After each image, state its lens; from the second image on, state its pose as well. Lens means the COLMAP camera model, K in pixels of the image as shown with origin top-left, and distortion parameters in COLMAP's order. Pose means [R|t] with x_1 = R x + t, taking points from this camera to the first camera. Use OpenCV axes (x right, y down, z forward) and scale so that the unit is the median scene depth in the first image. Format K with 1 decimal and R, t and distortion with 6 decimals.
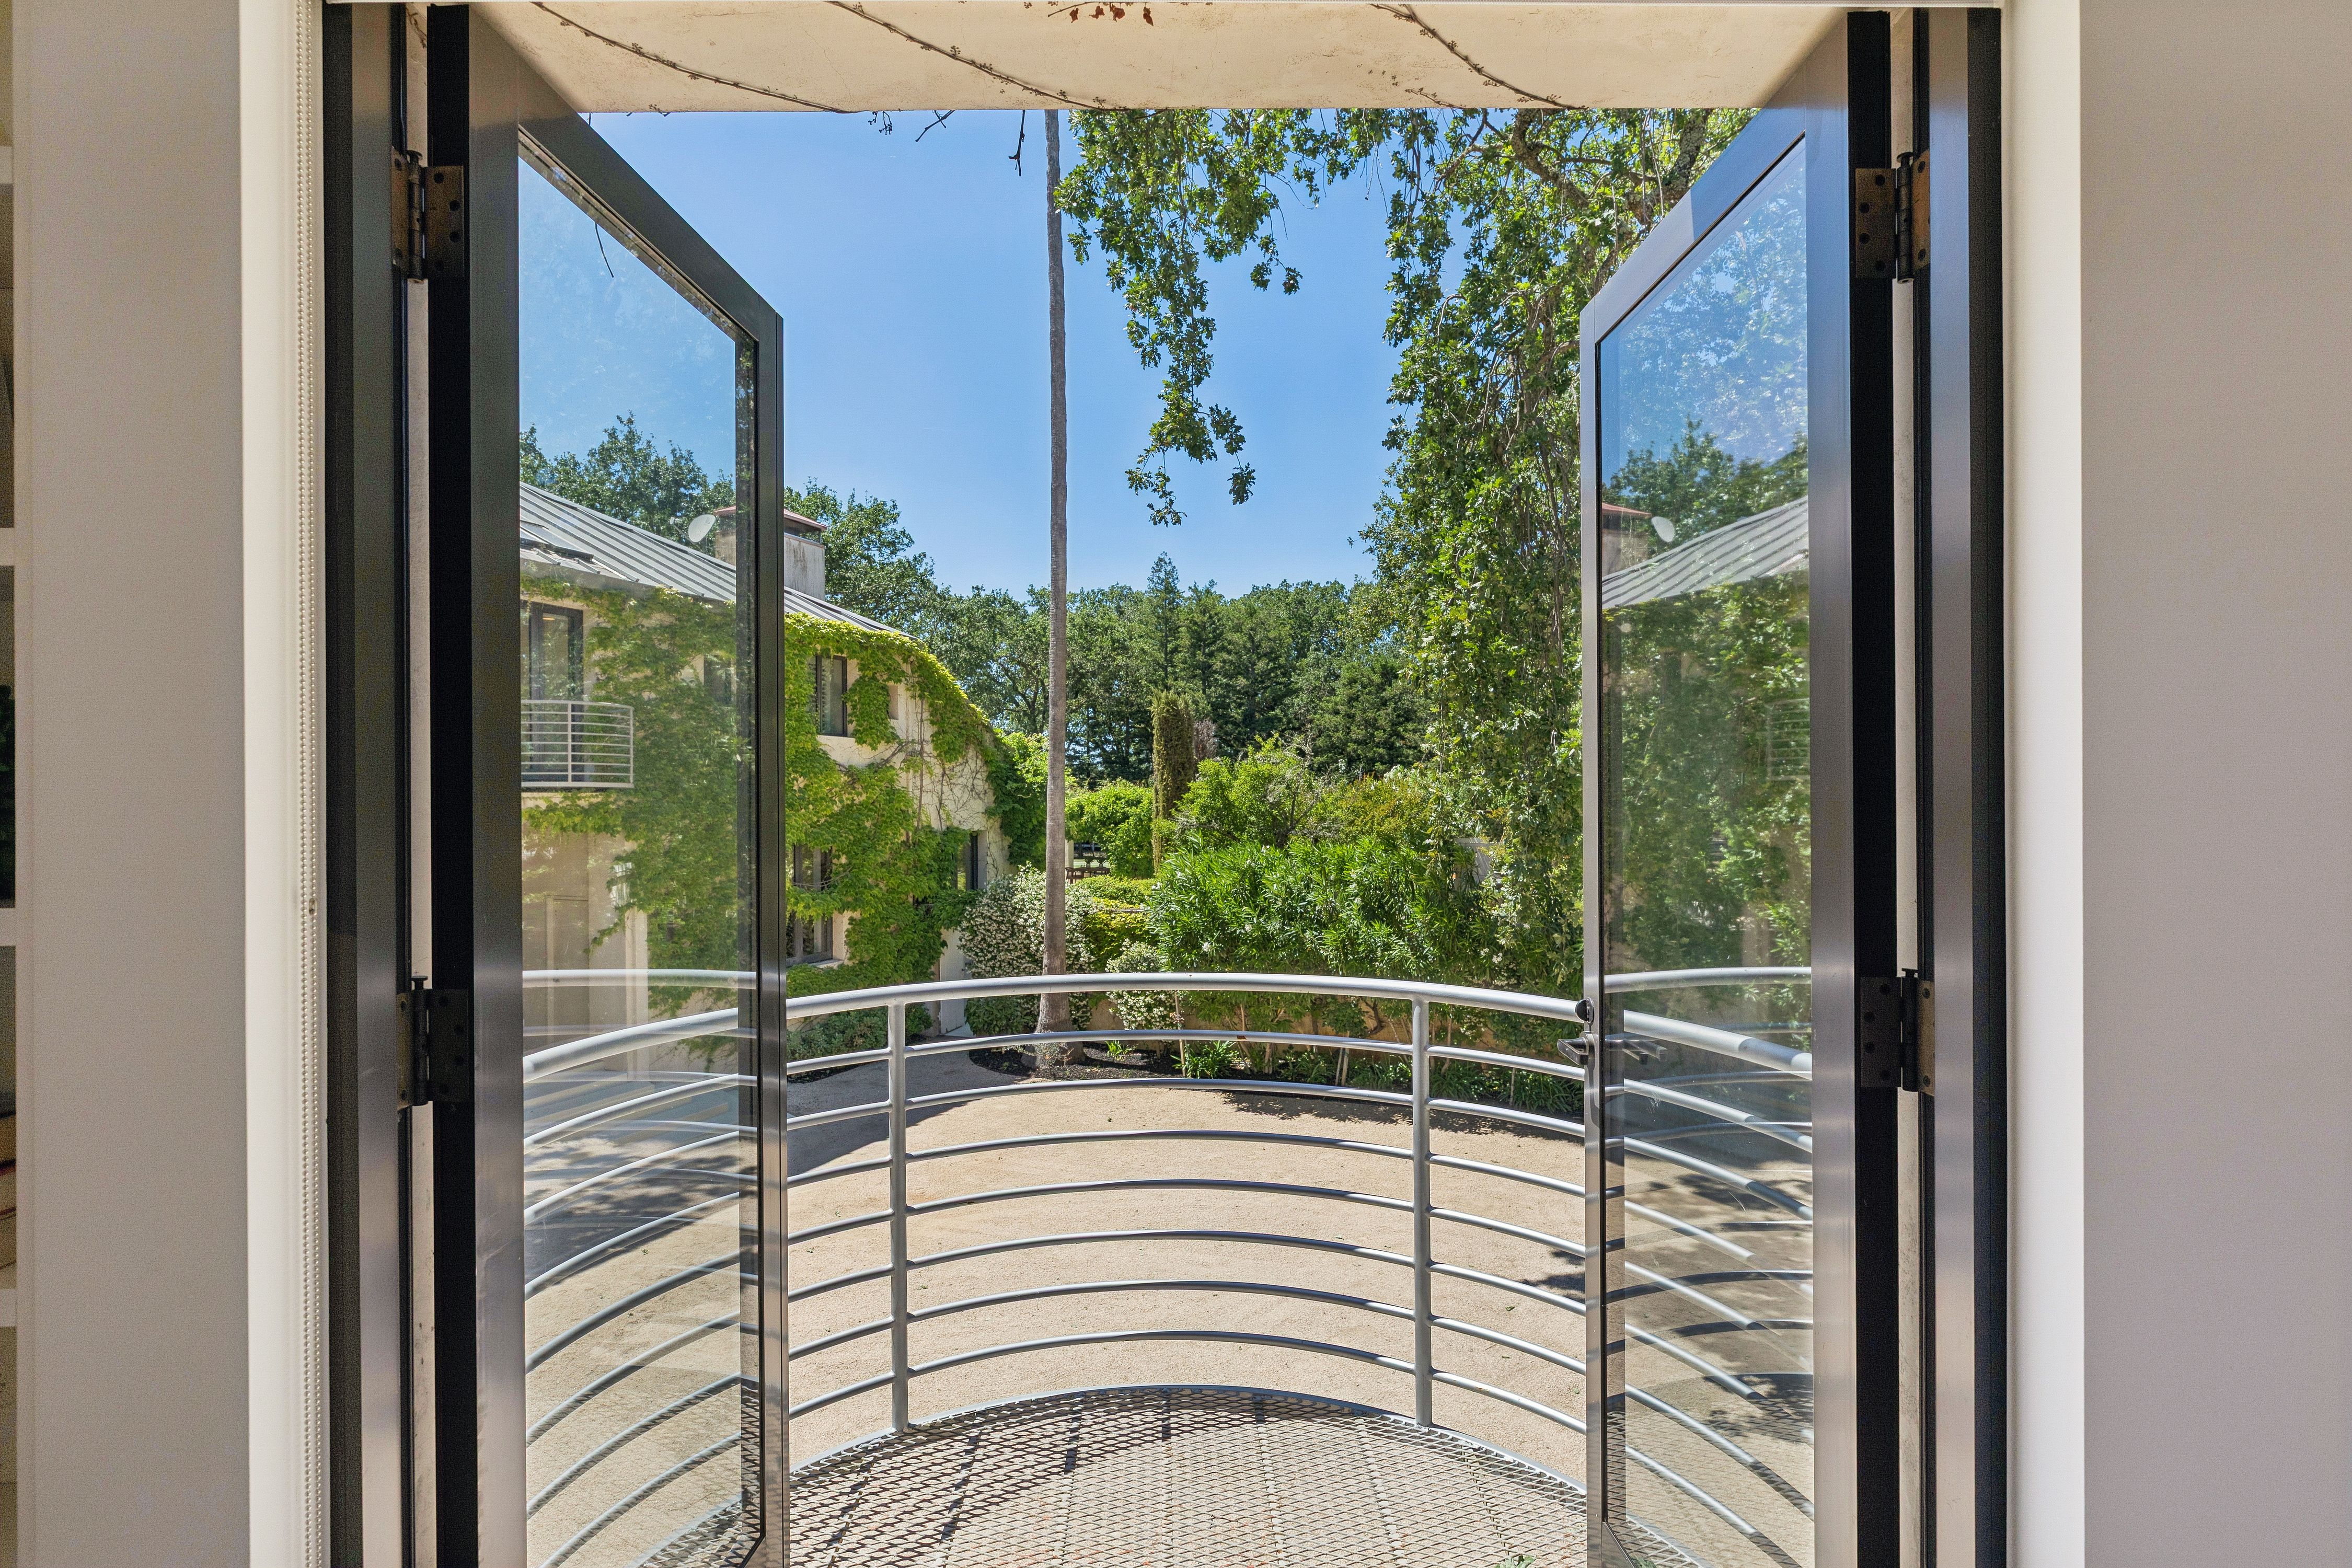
lens RADIAL K [[1173.5, 0, 1161.4], [0, 1173.5, 791.1], [0, 0, 1]] dist [-0.002143, -0.000919]
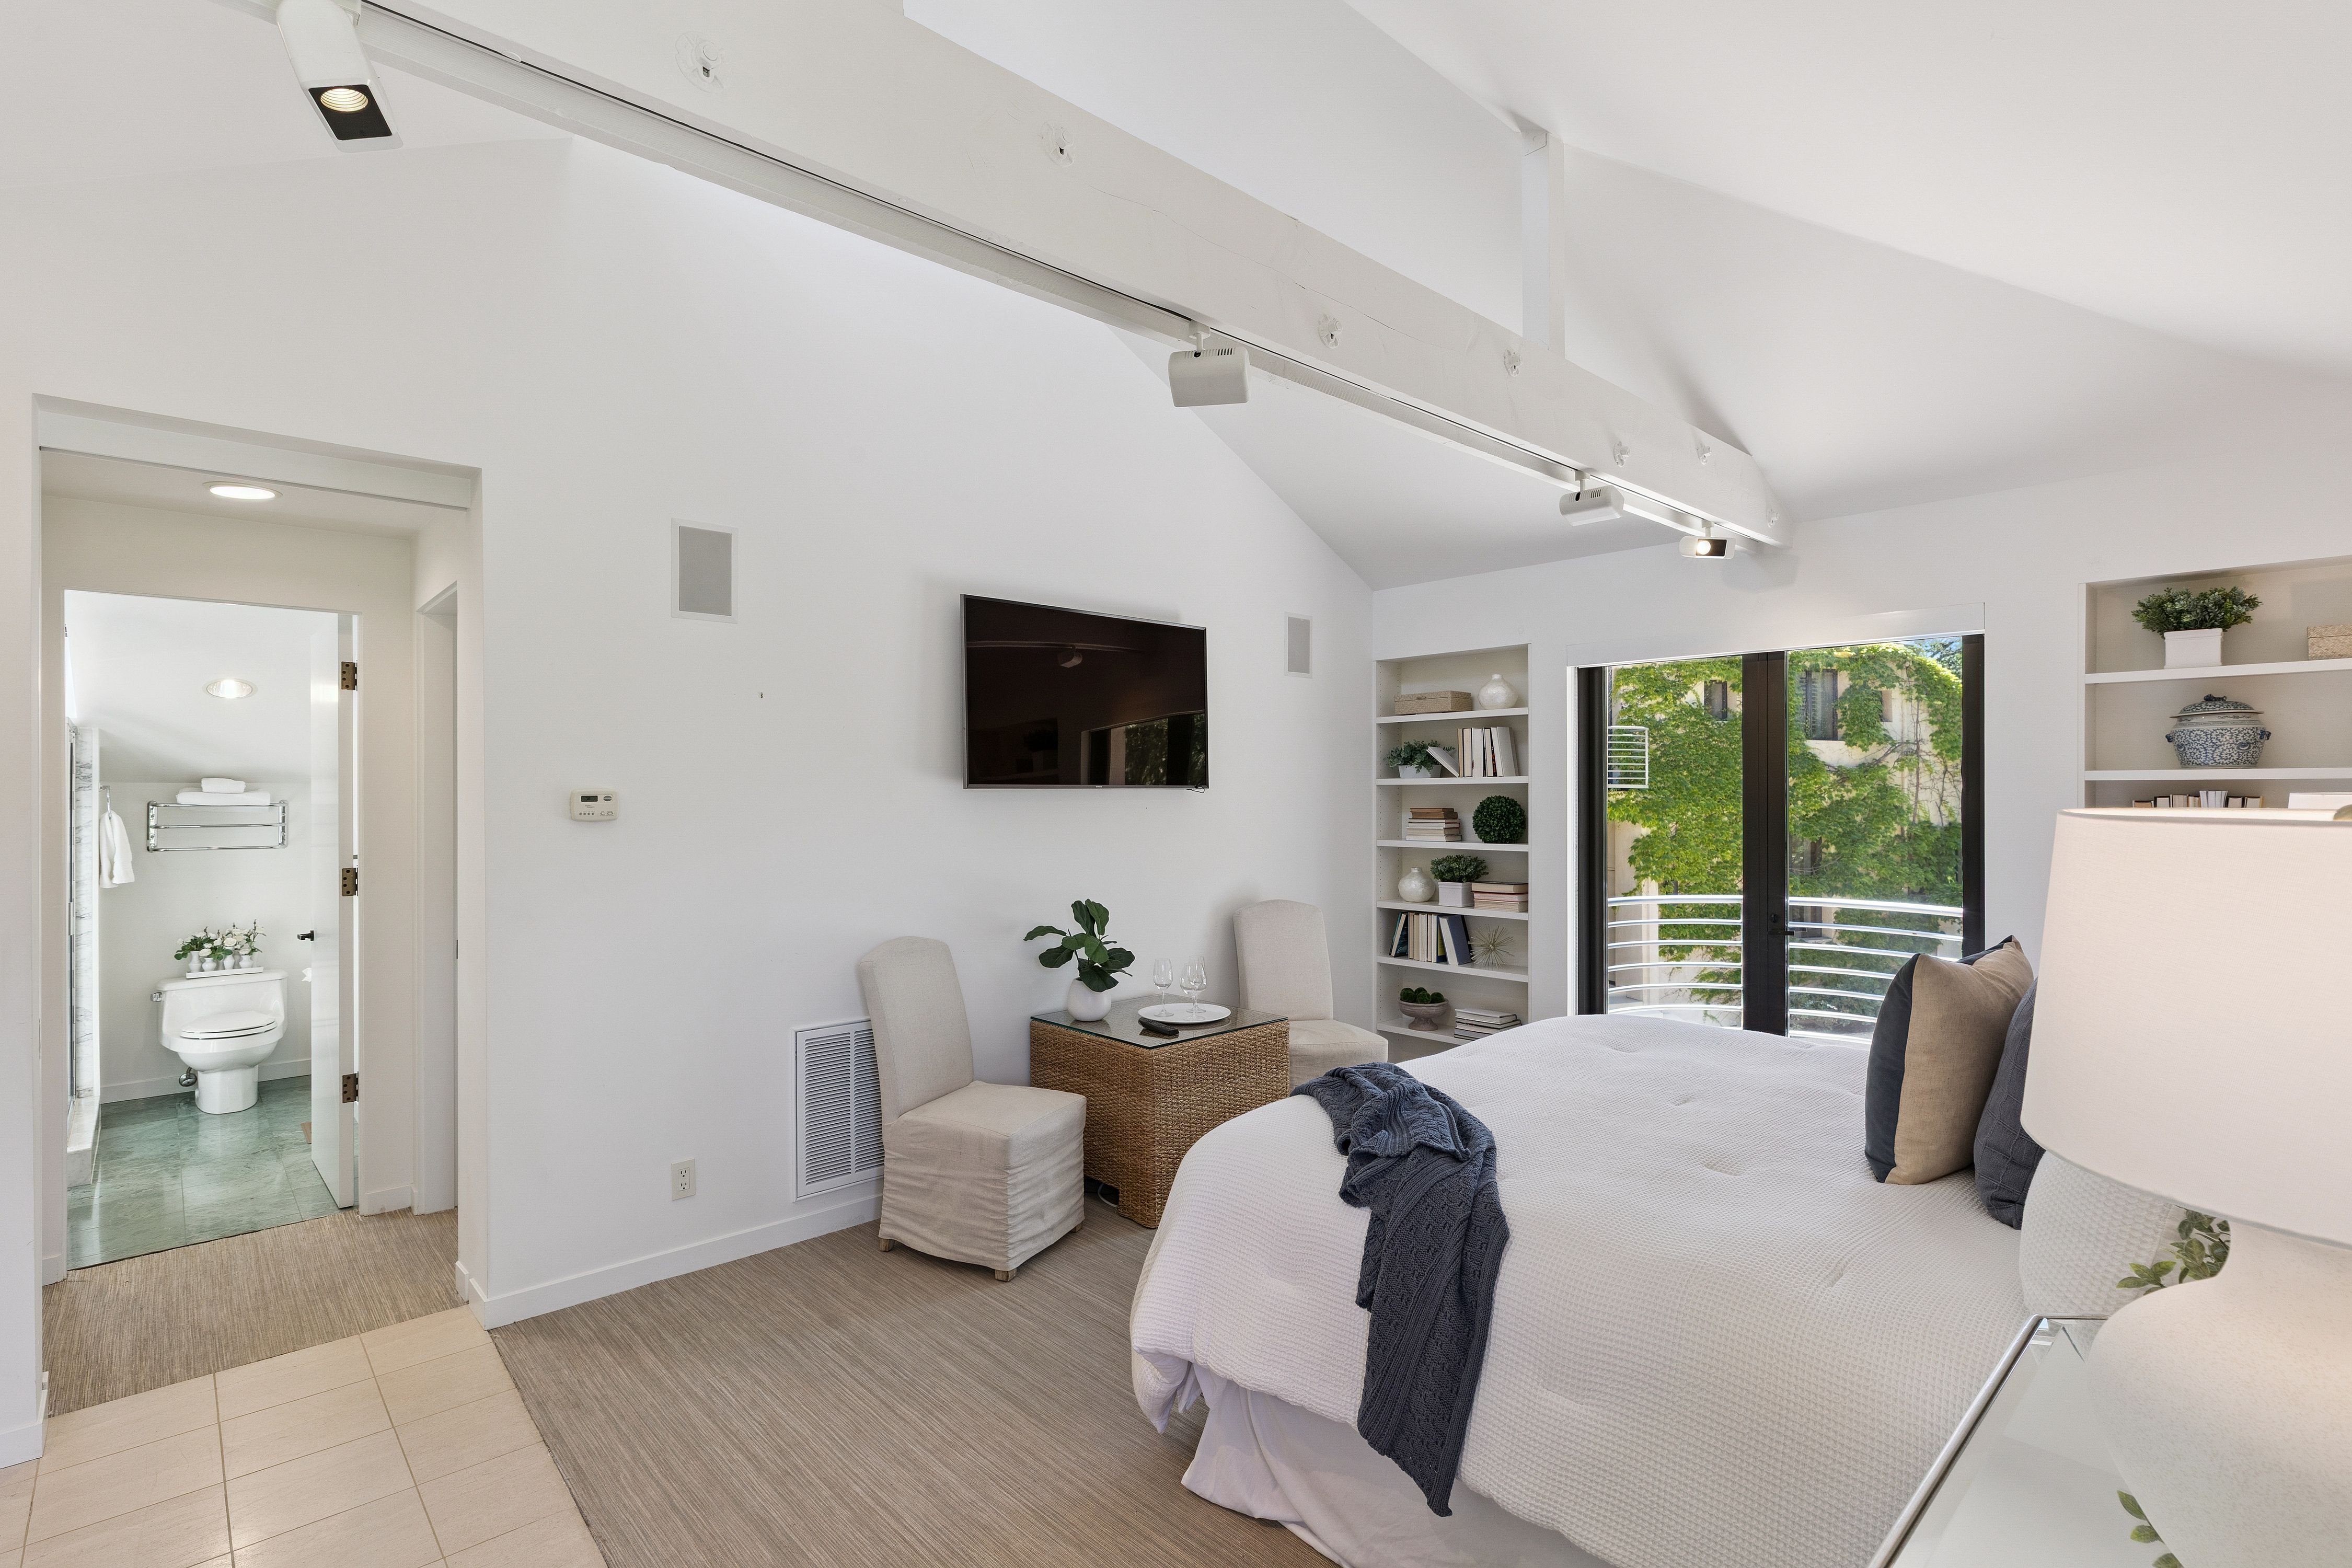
lens RADIAL K [[1103.8, 0, 1167.0], [0, 1103.8, 787.6], [0, 0, 1]] dist [-0.003984, 0.000146]
pose [[0.670994, 0.004188, -0.741451, 0.076547], [0.002204, 0.999968, 0.007643, -0.009282], [0.741459, -0.006763, 0.670964, -0.167907]]
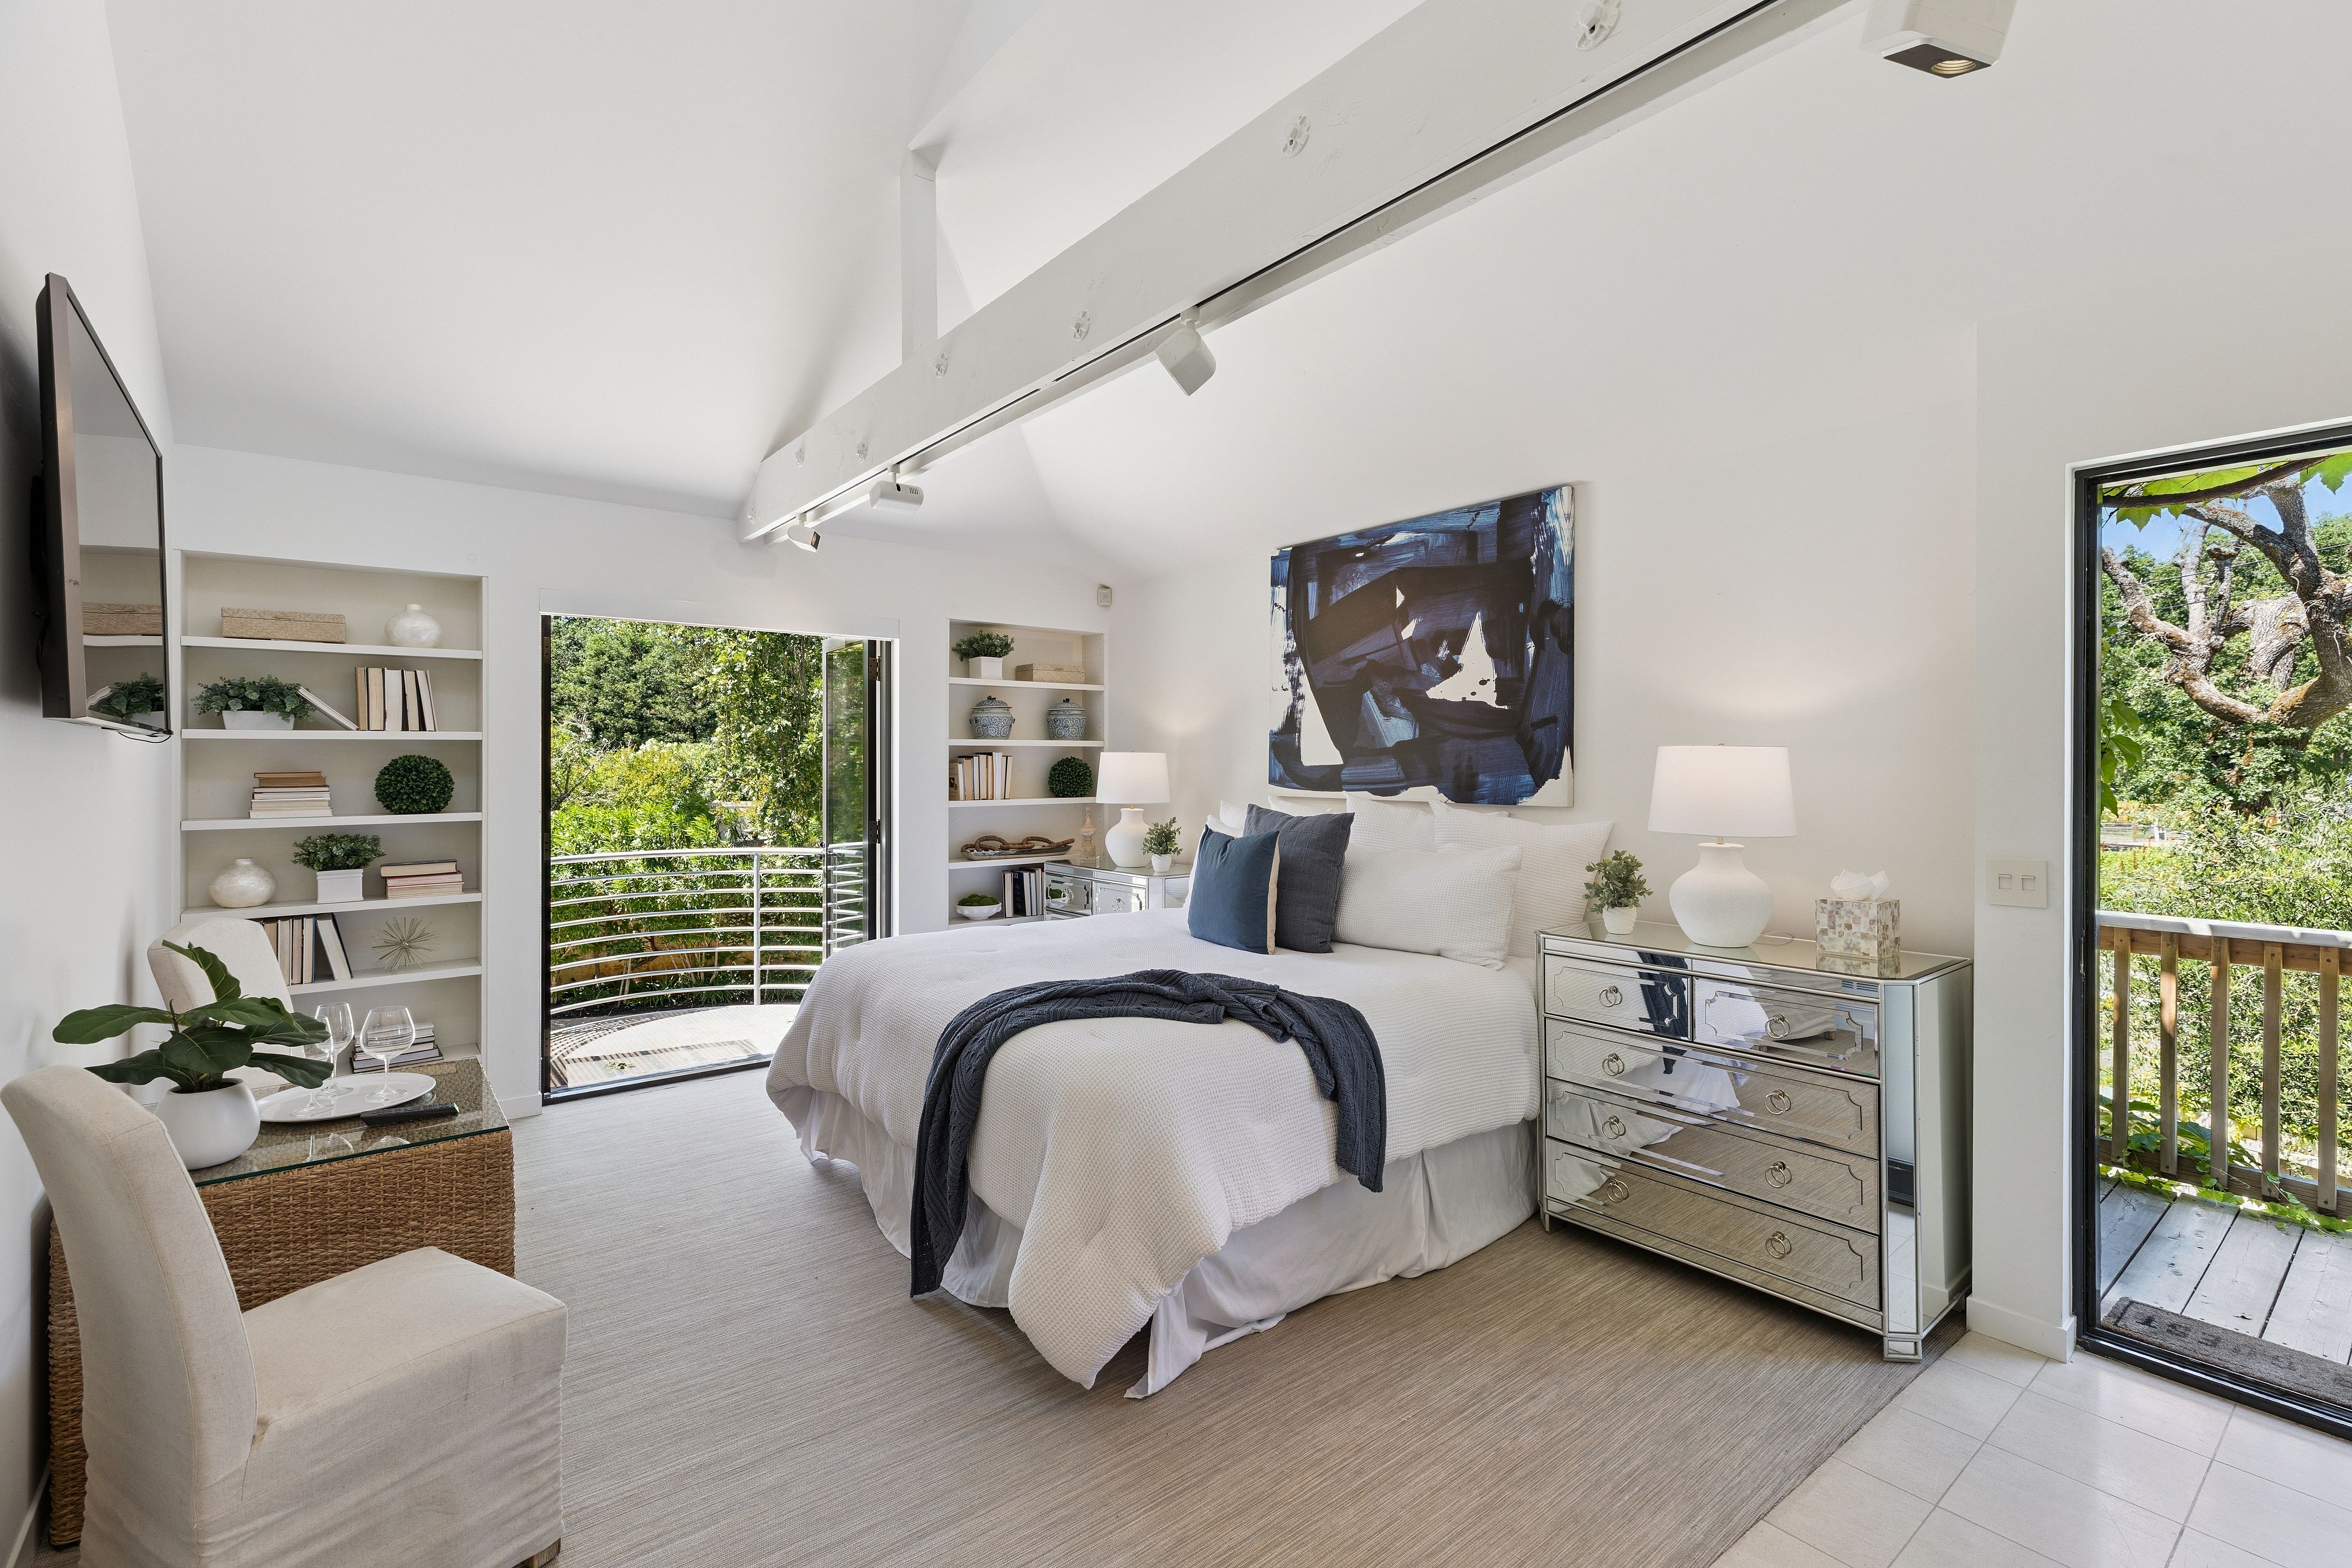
lens RADIAL K [[1060.8, 0, 1165.4], [0, 1060.8, 763.5], [0, 0, 1]] dist [0.007159, -0.000790]
pose [[0.791040, 0.006255, 0.611732, -0.062627], [-0.008323, 0.999965, 0.000538, -0.005210], [-0.611708, -0.005517, 0.791065, -0.181291]]
